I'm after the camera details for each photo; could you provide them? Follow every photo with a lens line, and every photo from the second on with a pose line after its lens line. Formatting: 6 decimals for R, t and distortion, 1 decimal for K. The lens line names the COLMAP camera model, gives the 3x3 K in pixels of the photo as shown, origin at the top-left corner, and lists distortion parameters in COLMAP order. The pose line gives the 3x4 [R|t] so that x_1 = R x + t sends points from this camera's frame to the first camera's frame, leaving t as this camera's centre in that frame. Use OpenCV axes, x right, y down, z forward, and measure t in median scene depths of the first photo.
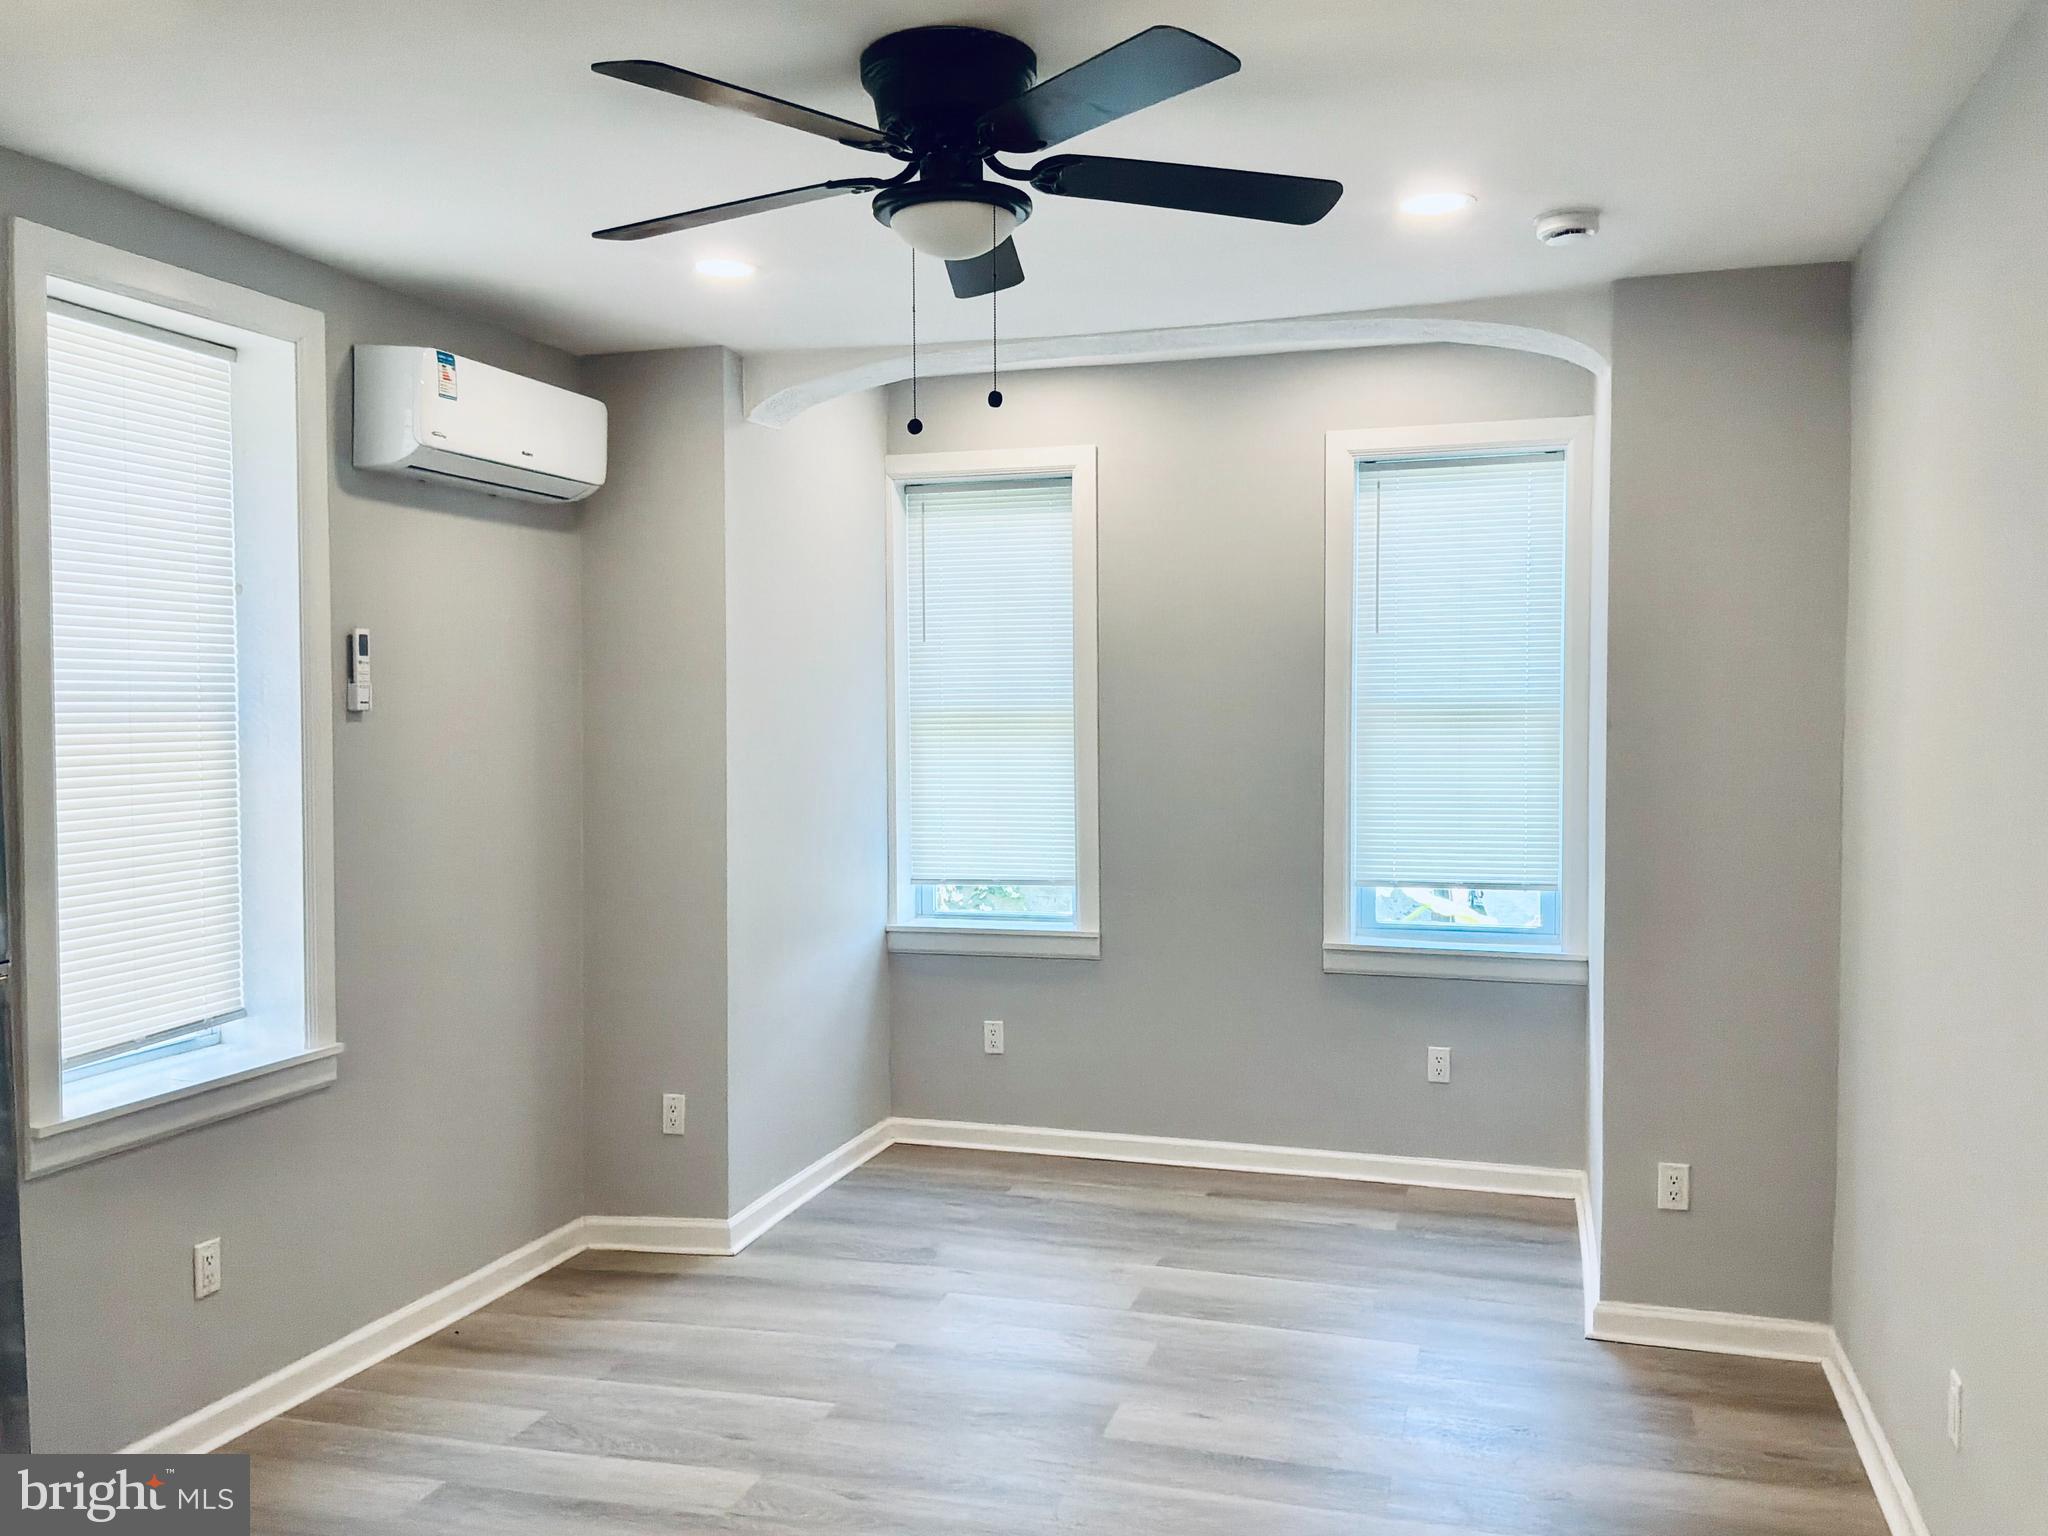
lens RADIAL K [[1689.8, 0, 1028.2], [0, 1689.8, 769.4], [0, 0, 1]] dist [0.057637, -0.081602]
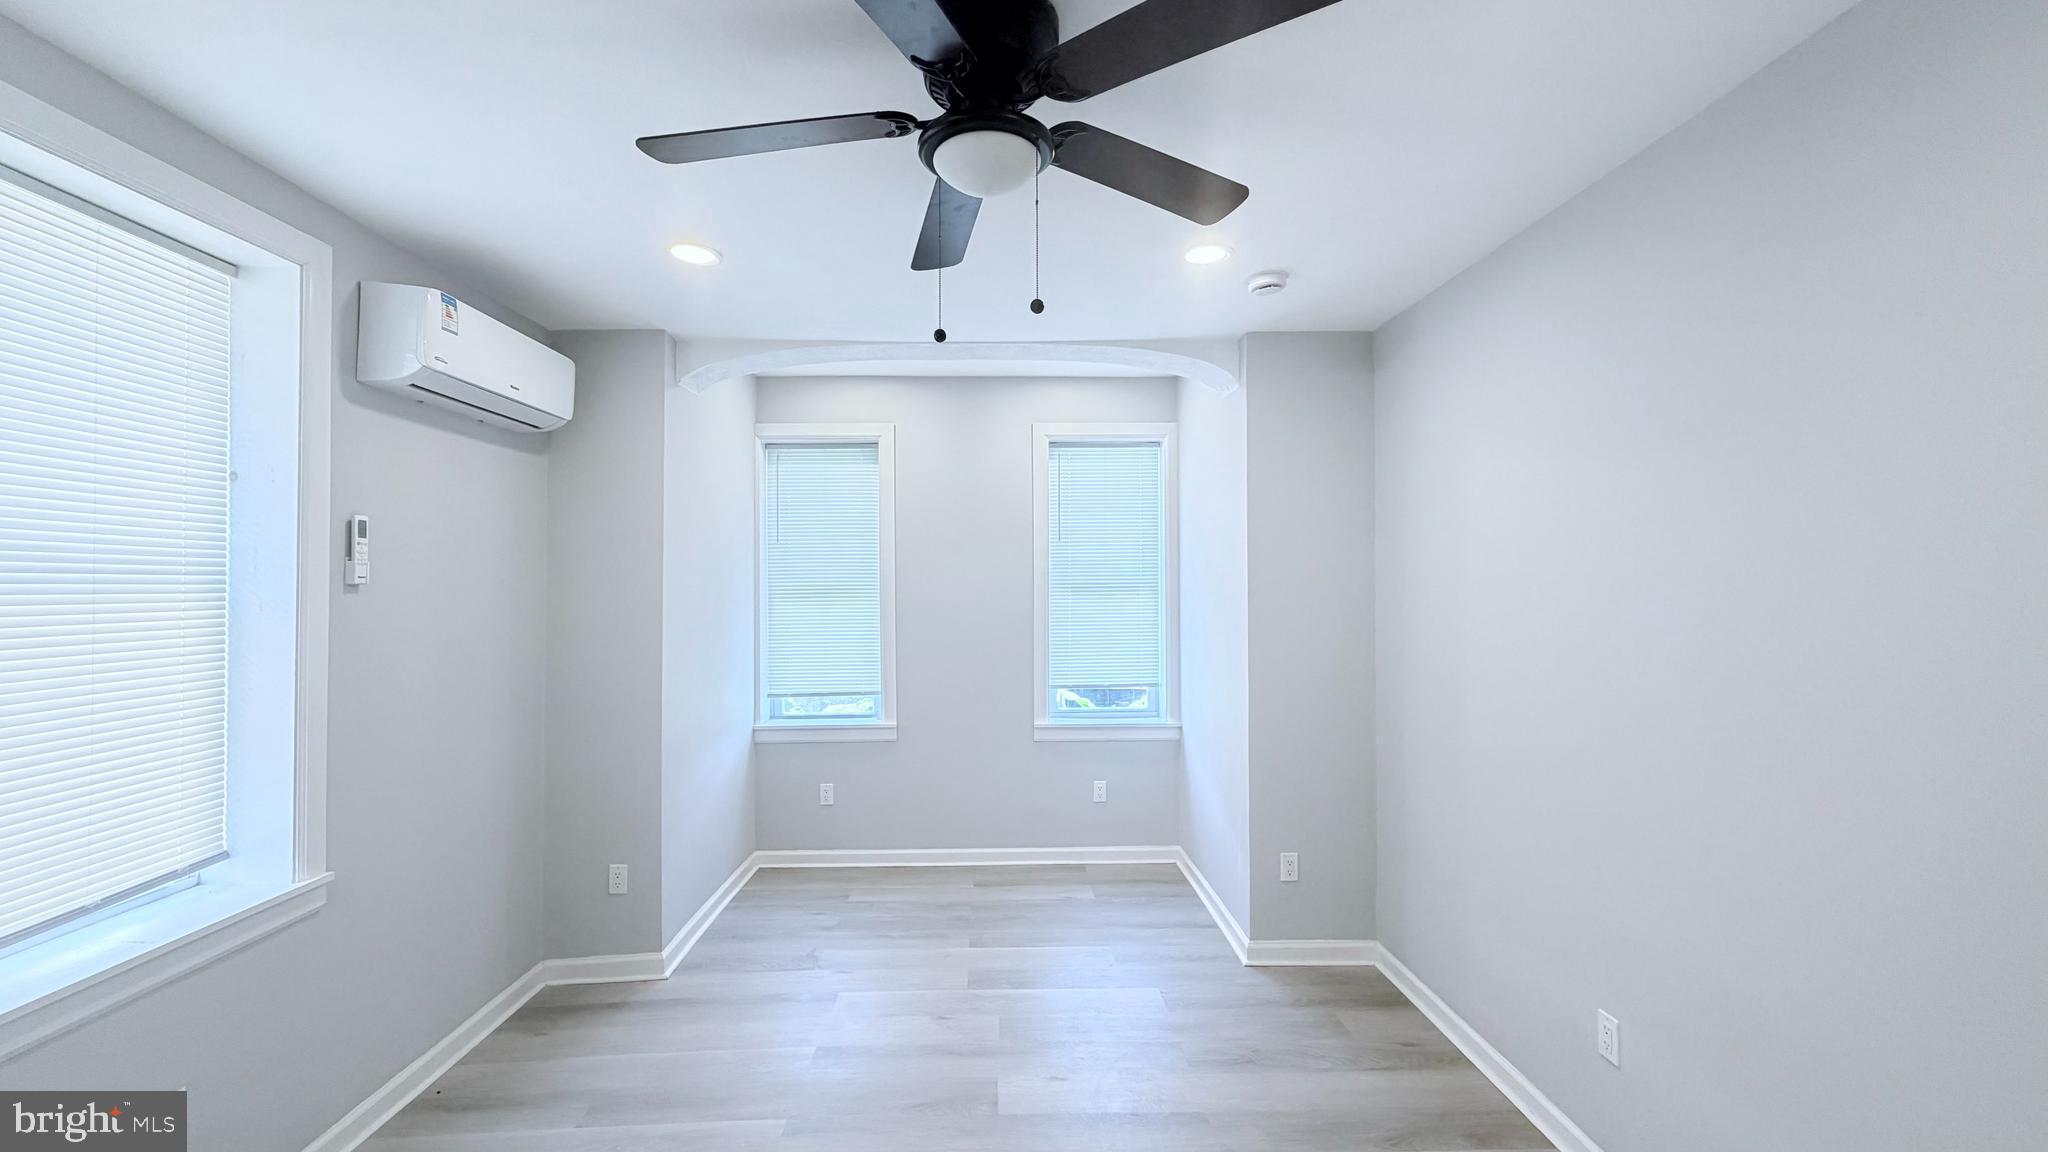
lens RADIAL K [[815.6, 0, 1016.3], [0, 815.6, 575.4], [0, 0, 1]] dist [-0.000903, 0.000462]
pose [[0.950170, 0.003156, 0.311718, -0.133284], [0.013358, 0.998618, -0.050828, -0.005595], [-0.311447, 0.052459, 0.948814, 0.317032]]
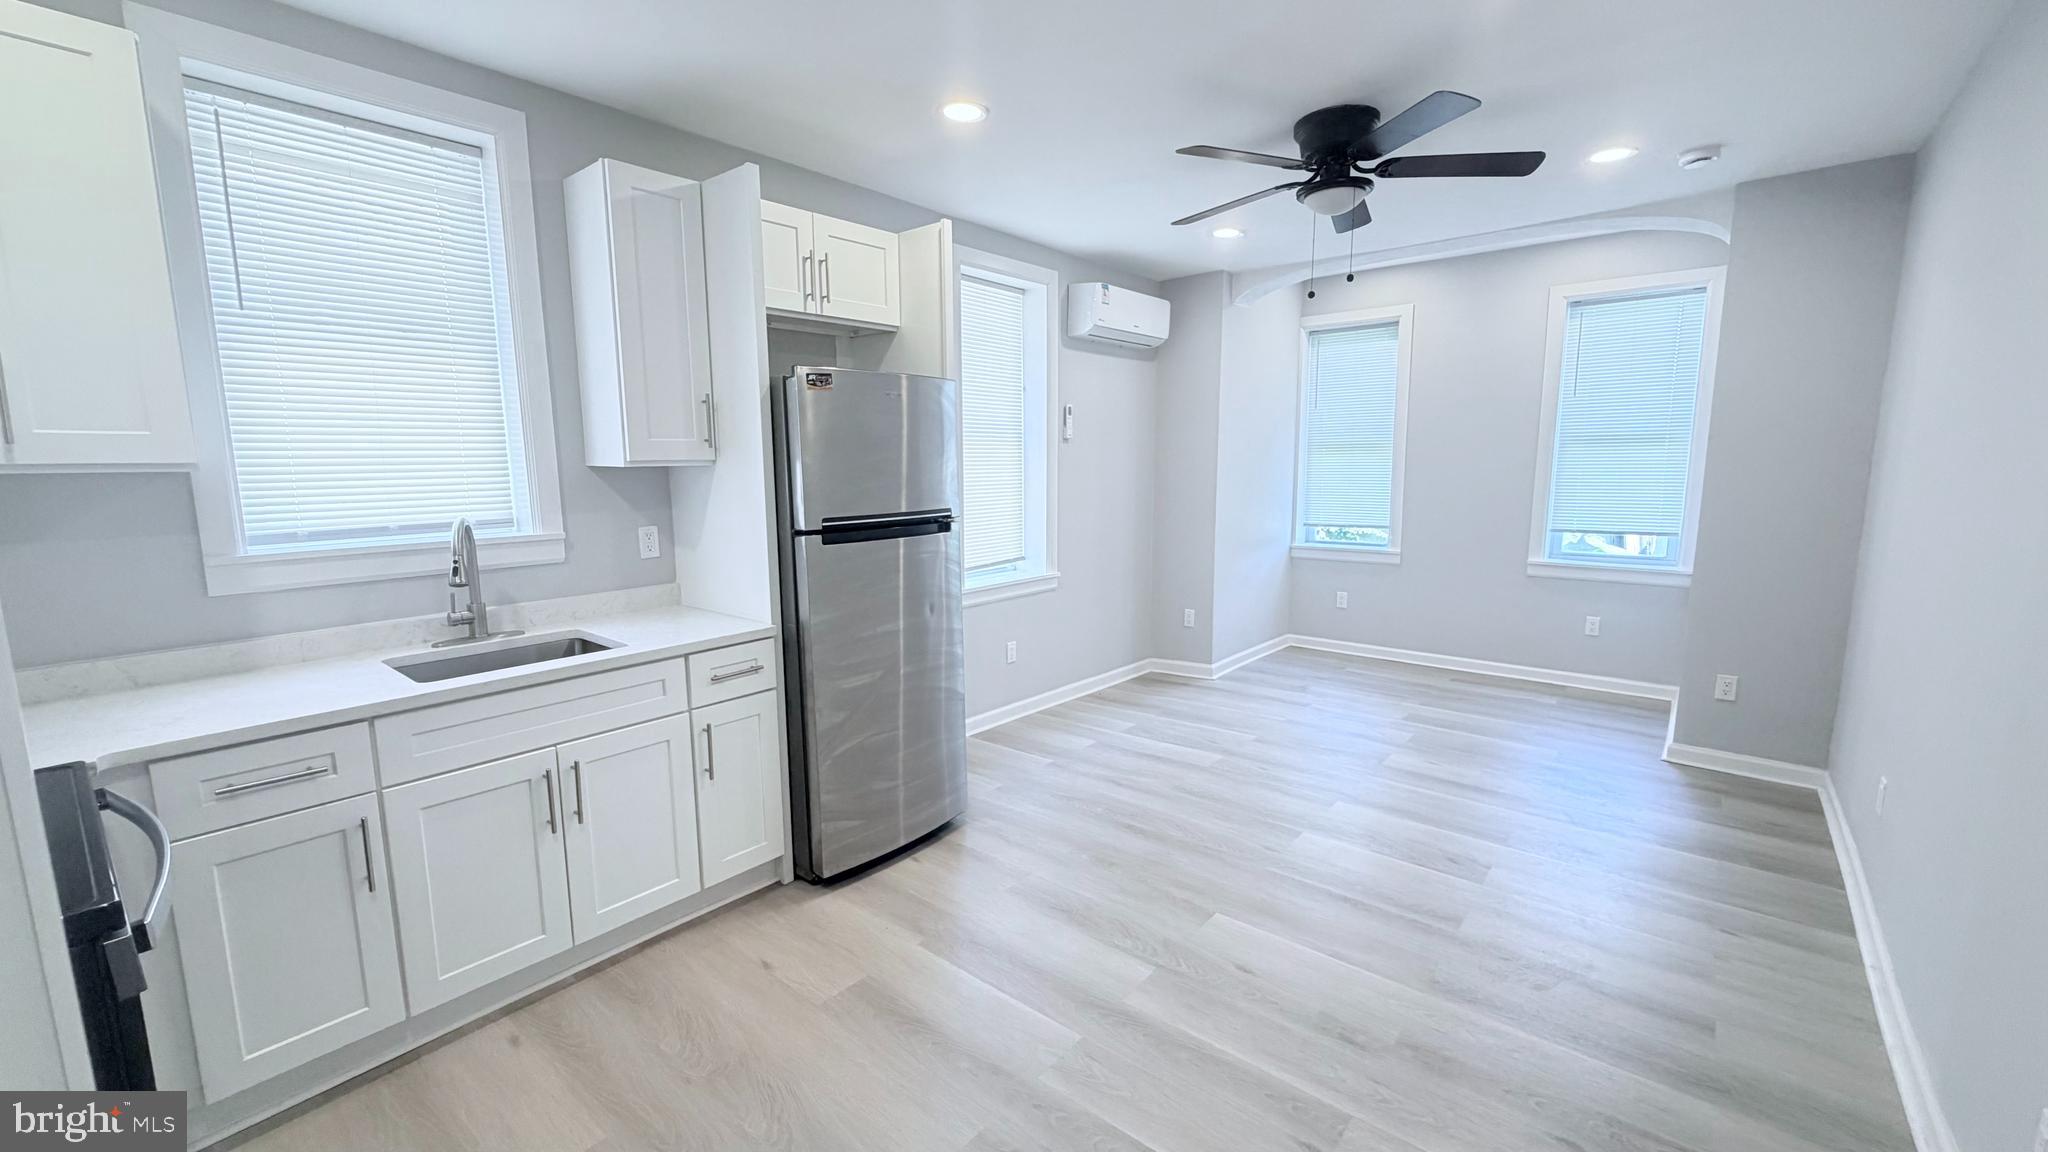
lens RADIAL K [[815.6, 0, 1017.9], [0, 815.6, 574.0], [0, 0, 1]] dist [-0.000903, 0.000462]
pose [[0.916141, 0.051946, -0.397475, 0.016831], [-0.010918, 0.994434, 0.104796, 0.037372], [0.400706, -0.091668, 0.911609, -0.114314]]
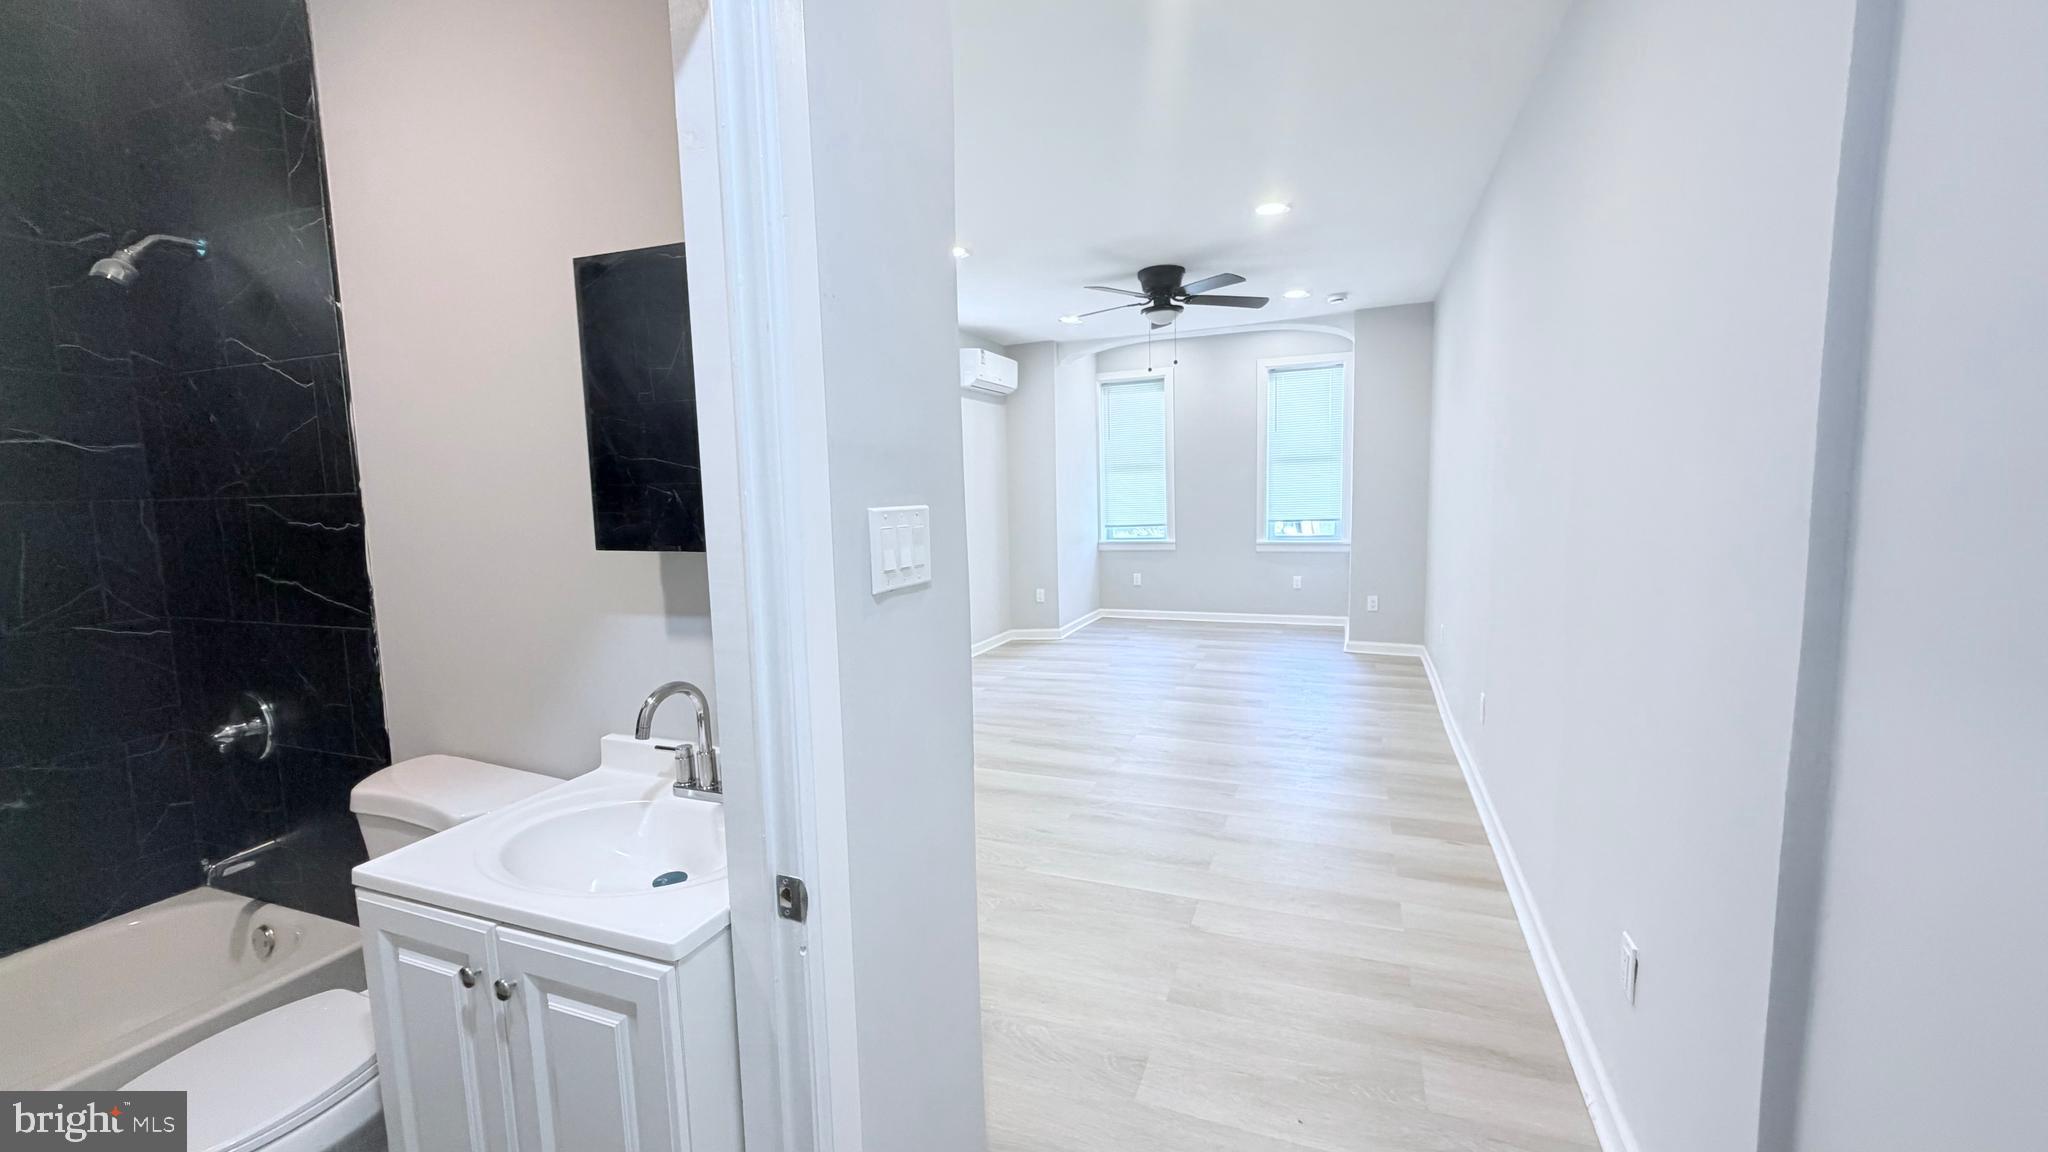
lens RADIAL K [[815.6, 0, 1017.4], [0, 815.6, 572.6], [0, 0, 1]] dist [-0.000903, 0.000462]
pose [[0.995223, -0.014144, -0.096594, -0.131077], [0.020395, 0.997739, 0.064042, 0.081080], [0.095470, -0.065707, 0.993261, -0.564736]]
